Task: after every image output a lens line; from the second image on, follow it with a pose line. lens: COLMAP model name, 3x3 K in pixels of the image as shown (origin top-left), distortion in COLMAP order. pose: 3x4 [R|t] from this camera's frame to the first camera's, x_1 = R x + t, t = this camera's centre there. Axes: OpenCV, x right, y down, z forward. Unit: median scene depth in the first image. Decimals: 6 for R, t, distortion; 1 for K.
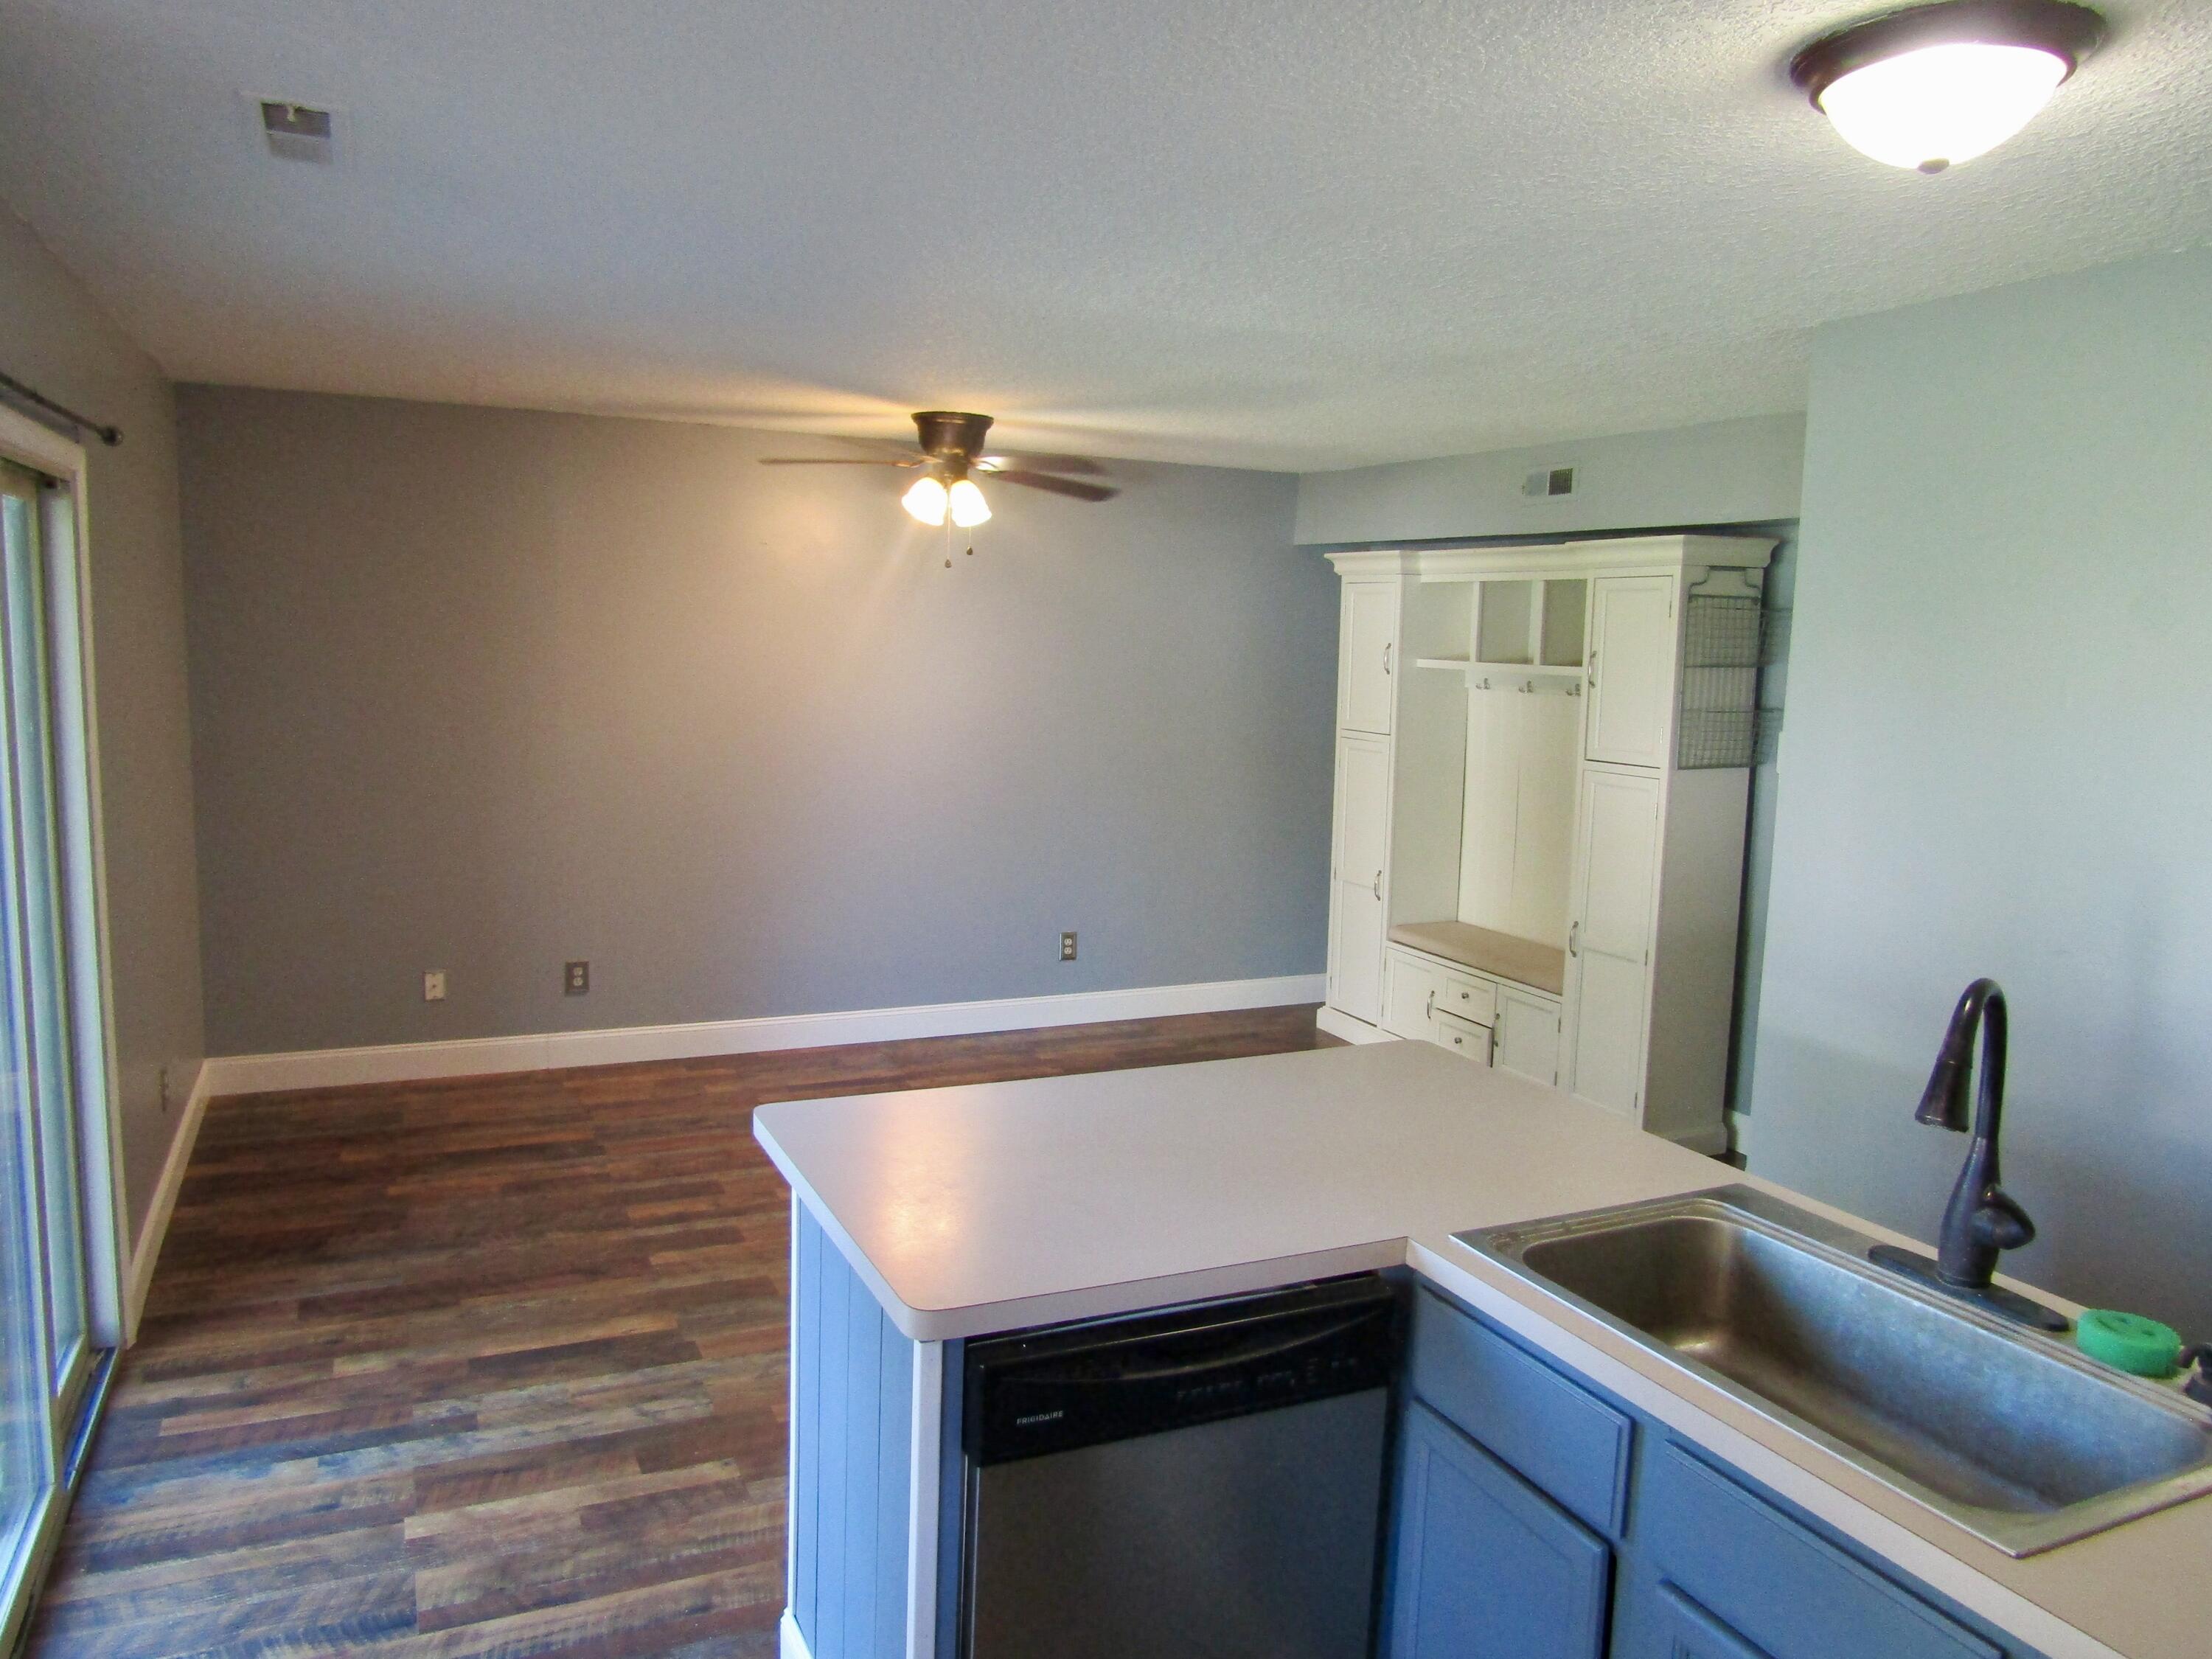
lens RADIAL K [[1563.0, 0, 1097.7], [0, 1563.0, 830.2], [0, 0, 1]] dist [-0.020735, 0.002818]
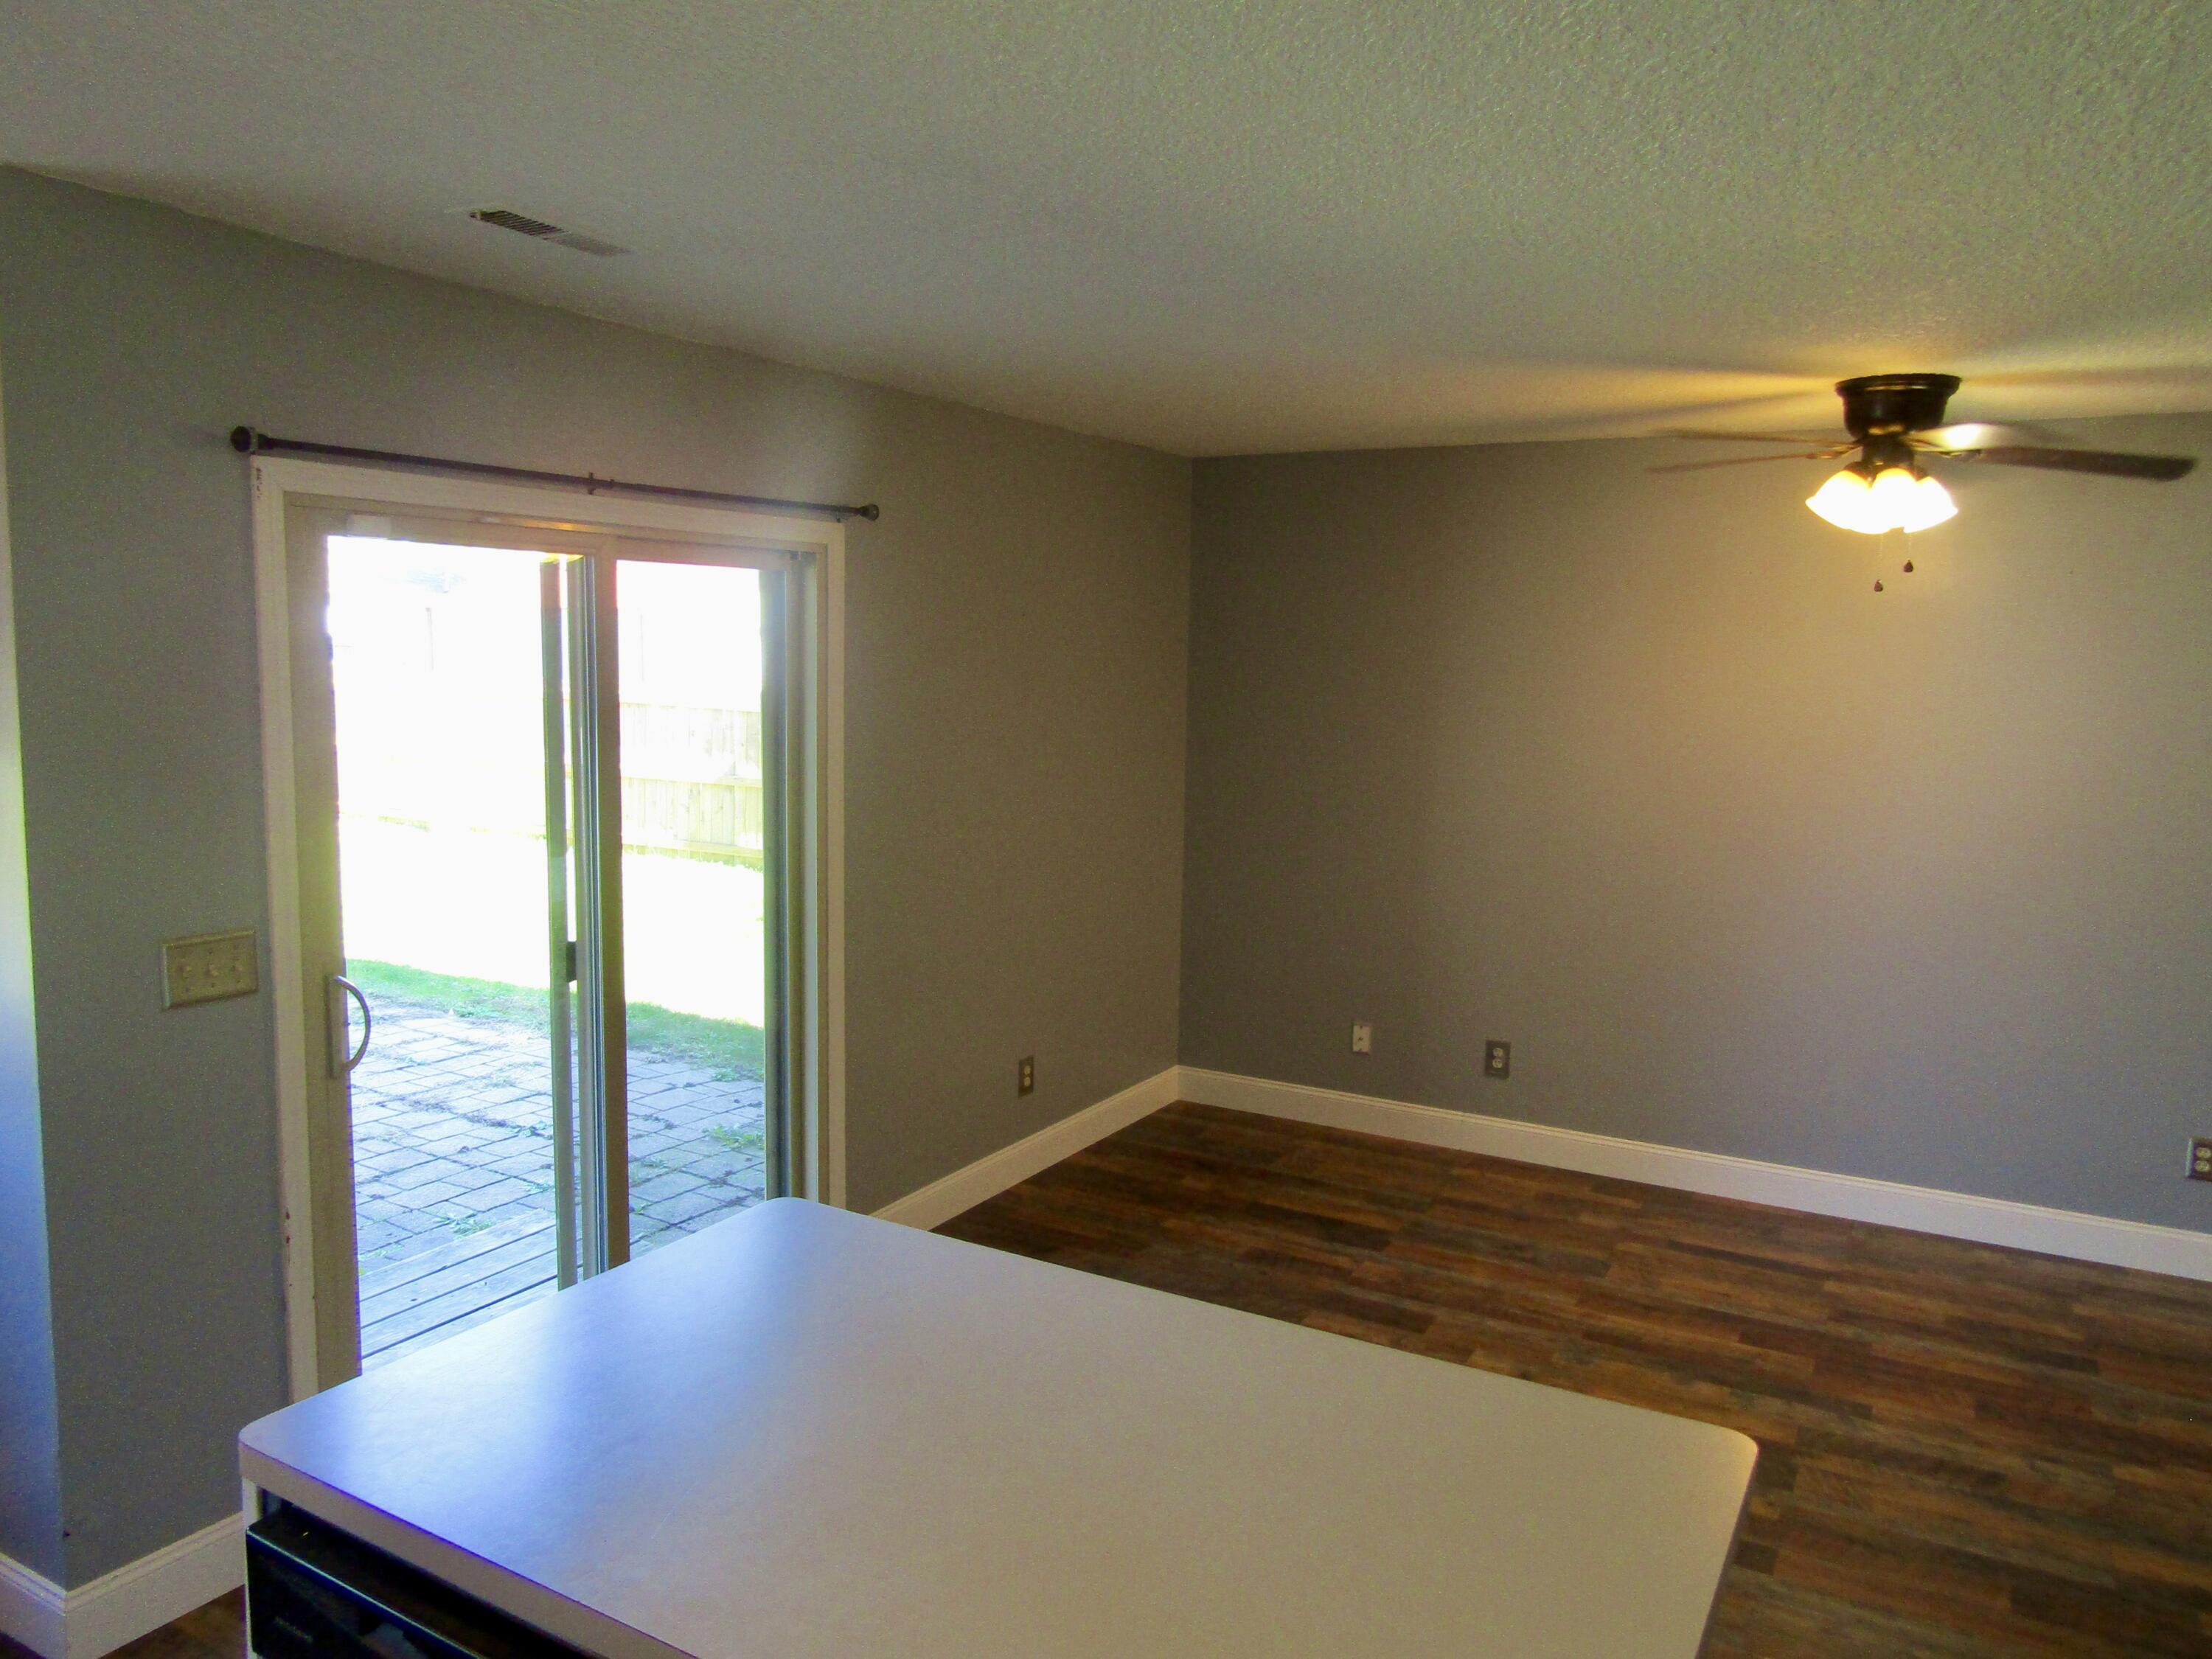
lens RADIAL K [[1563.0, 0, 1106.4], [0, 1563.0, 822.7], [0, 0, 1]] dist [-0.020735, 0.002818]
pose [[0.579525, 0.070286, -0.811918, 0.289331], [-0.105758, 0.994335, 0.010590, -0.031002], [0.808063, 0.079730, 0.583675, 0.295348]]
